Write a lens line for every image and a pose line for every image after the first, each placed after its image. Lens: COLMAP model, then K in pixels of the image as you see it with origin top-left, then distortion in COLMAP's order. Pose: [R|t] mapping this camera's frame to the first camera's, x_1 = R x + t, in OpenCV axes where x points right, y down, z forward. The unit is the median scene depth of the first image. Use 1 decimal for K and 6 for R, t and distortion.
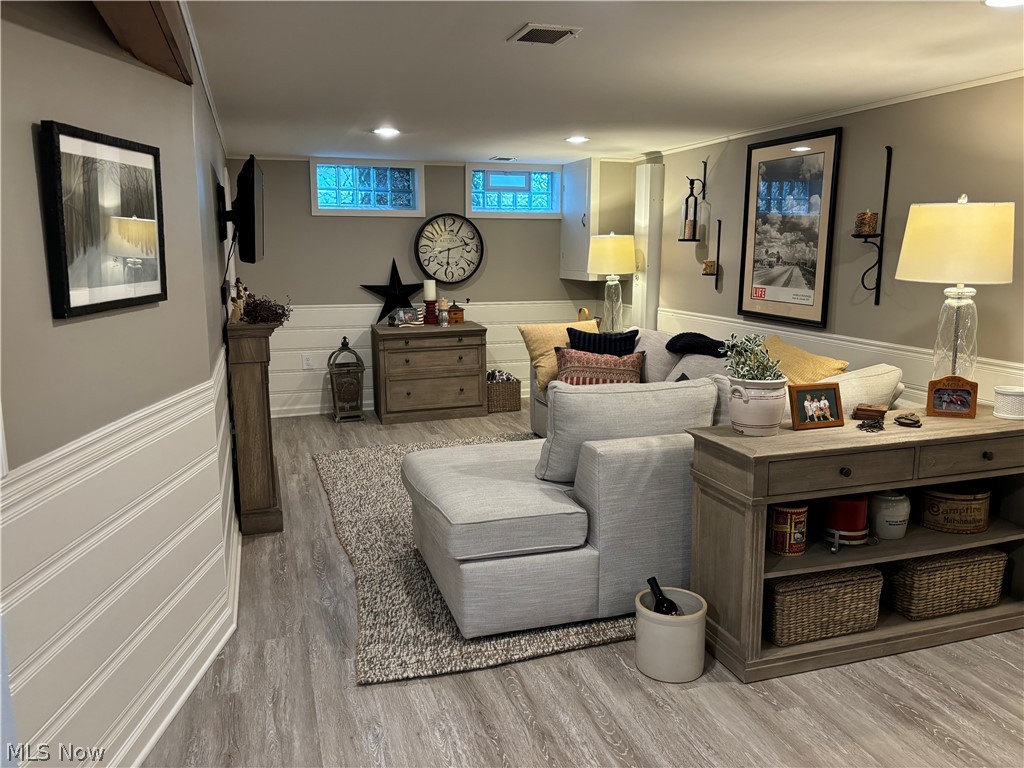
lens RADIAL K [[769.0, 0, 502.6], [0, 769.0, 375.9], [0, 0, 1]] dist [0.046370, -0.063213]
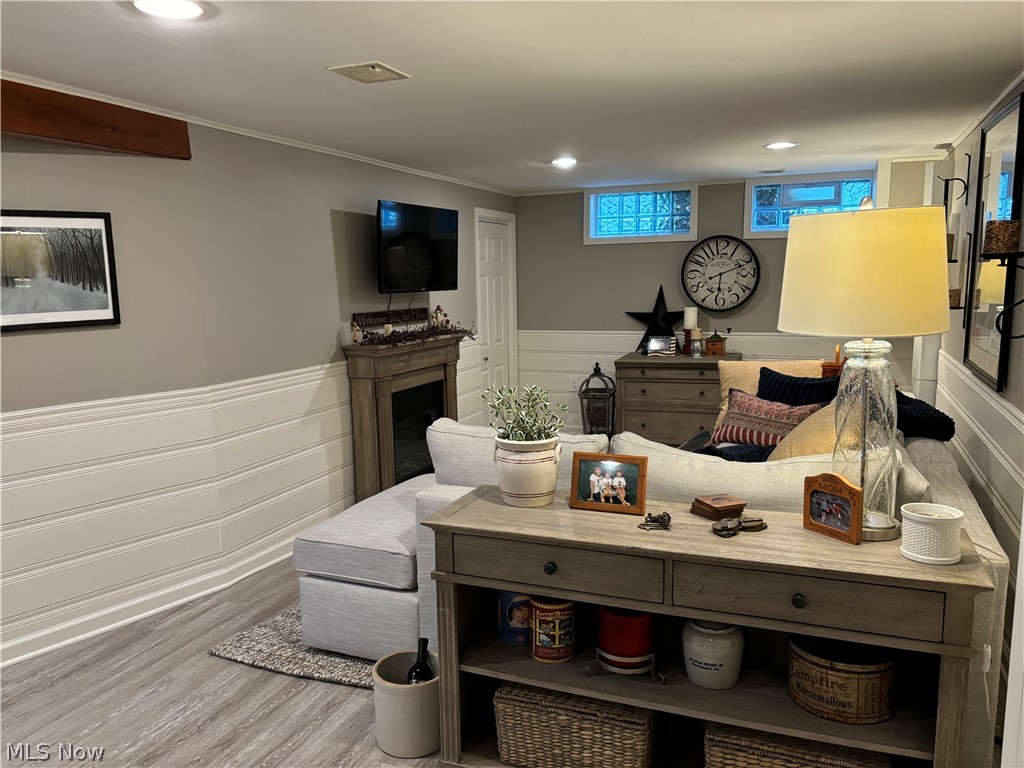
lens RADIAL K [[769.0, 0, 508.3], [0, 769.0, 388.6], [0, 0, 1]] dist [0.046370, -0.063213]
pose [[0.768092, 0.083111, -0.634923, 0.576379], [-0.089764, 0.995726, 0.021749, -0.045391], [0.634016, 0.040288, 0.772269, 0.233910]]
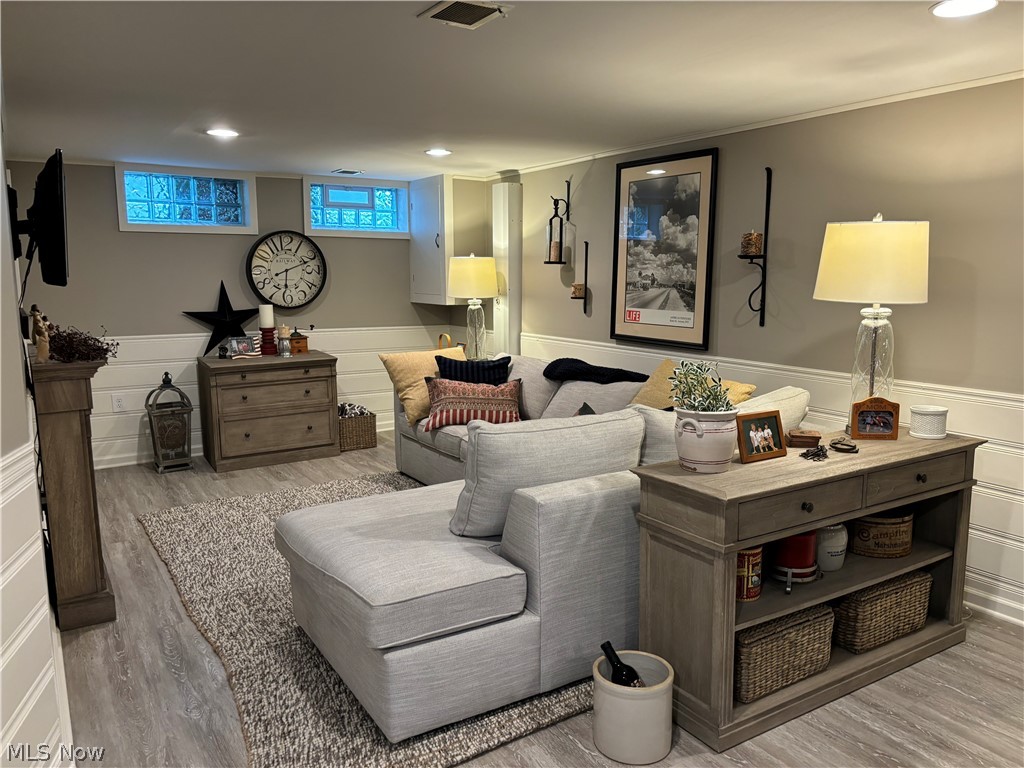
lens RADIAL K [[769.0, 0, 507.4], [0, 769.0, 389.6], [0, 0, 1]] dist [0.046370, -0.063213]
pose [[0.968314, -0.035760, 0.247161, -0.083687], [0.039168, 0.999193, -0.008883, -0.014528], [-0.246644, 0.018282, 0.968934, 0.121346]]
